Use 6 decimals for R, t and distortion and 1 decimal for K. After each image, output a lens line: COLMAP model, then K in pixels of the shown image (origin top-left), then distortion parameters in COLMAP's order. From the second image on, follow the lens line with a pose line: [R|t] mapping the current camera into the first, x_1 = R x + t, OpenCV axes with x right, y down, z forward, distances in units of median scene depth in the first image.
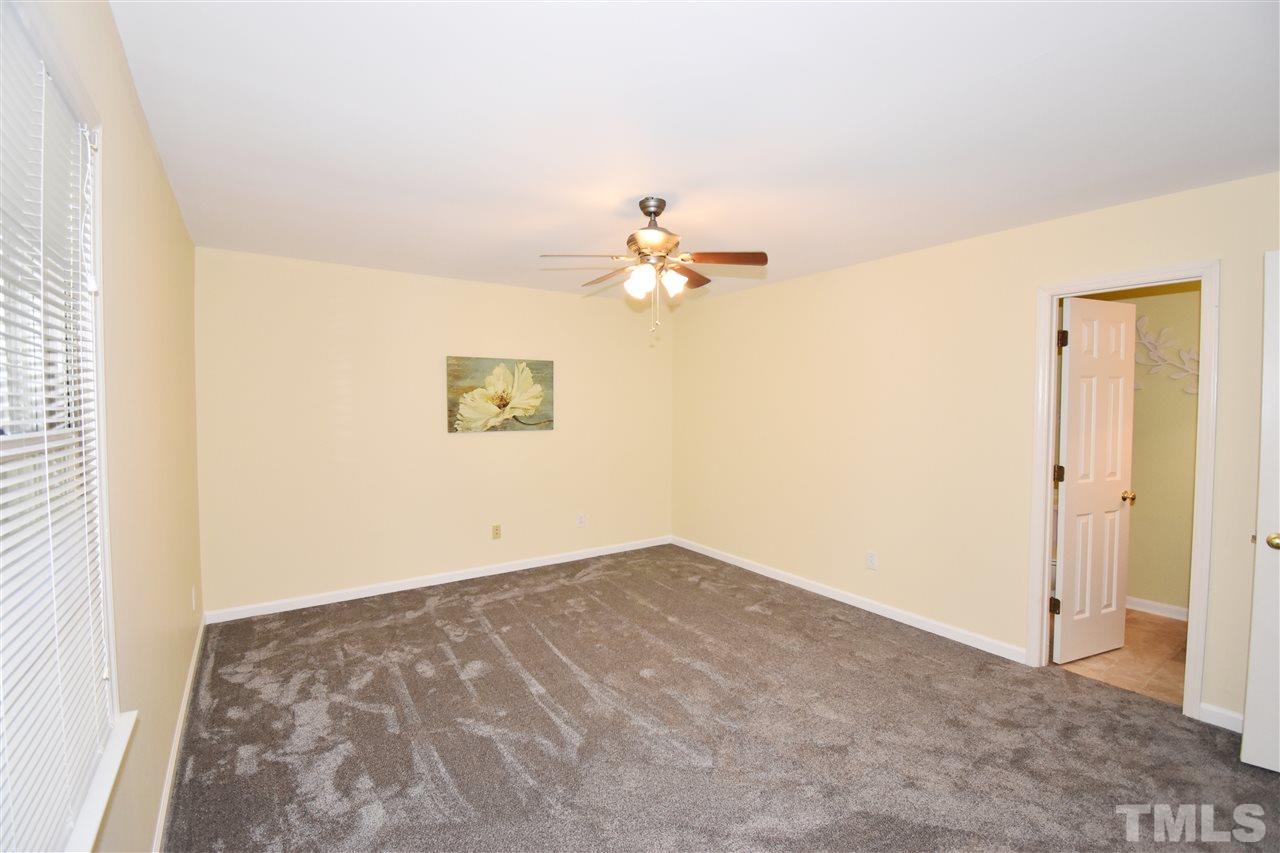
lens RADIAL K [[568.4, 0, 642.9], [0, 568.4, 423.0], [0, 0, 1]] dist [0.023622, -0.030360]
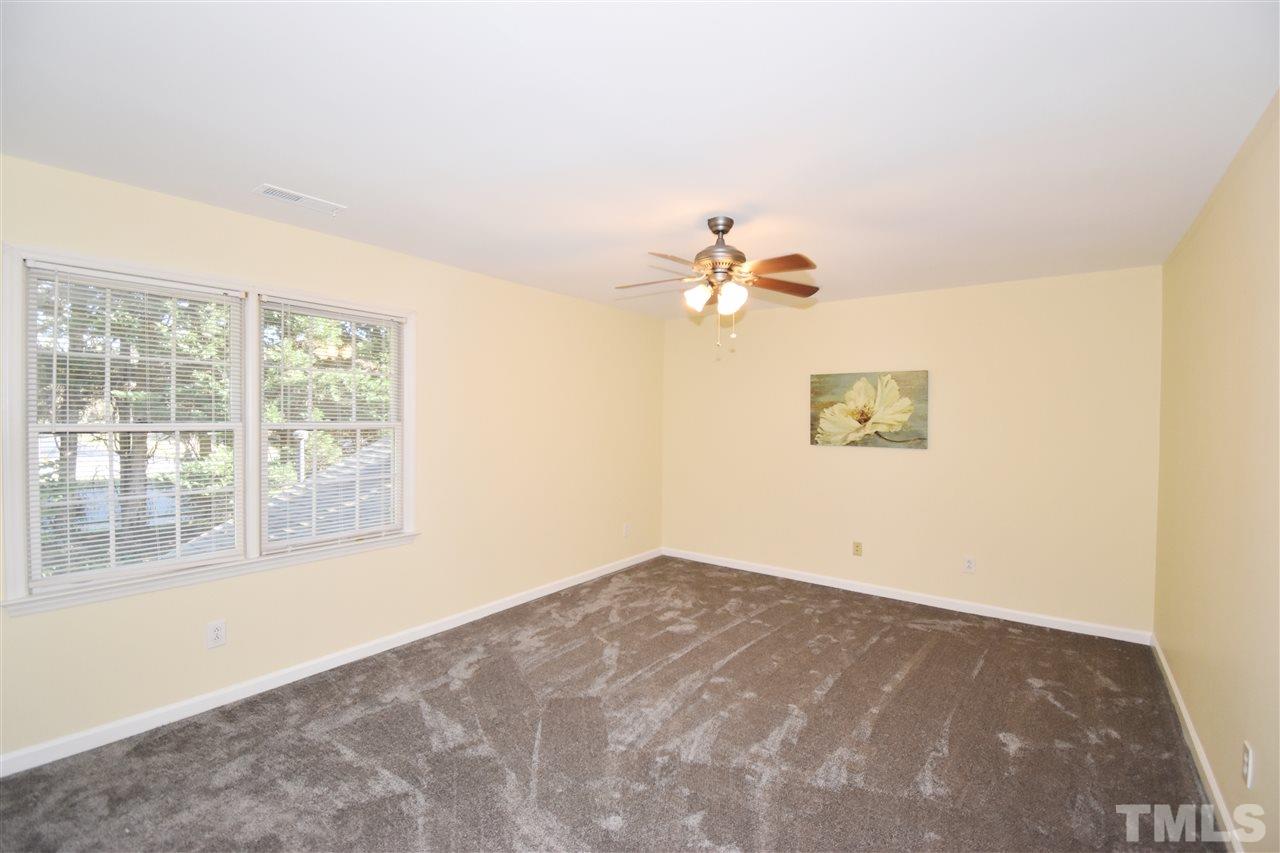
lens RADIAL K [[568.4, 0, 642.9], [0, 568.4, 423.0], [0, 0, 1]] dist [0.023622, -0.030360]
pose [[0.315851, 0.014937, -0.948691, 0.586550], [-0.042457, 0.999097, 0.001596, -0.012324], [0.947858, 0.039774, 0.316200, 0.344510]]
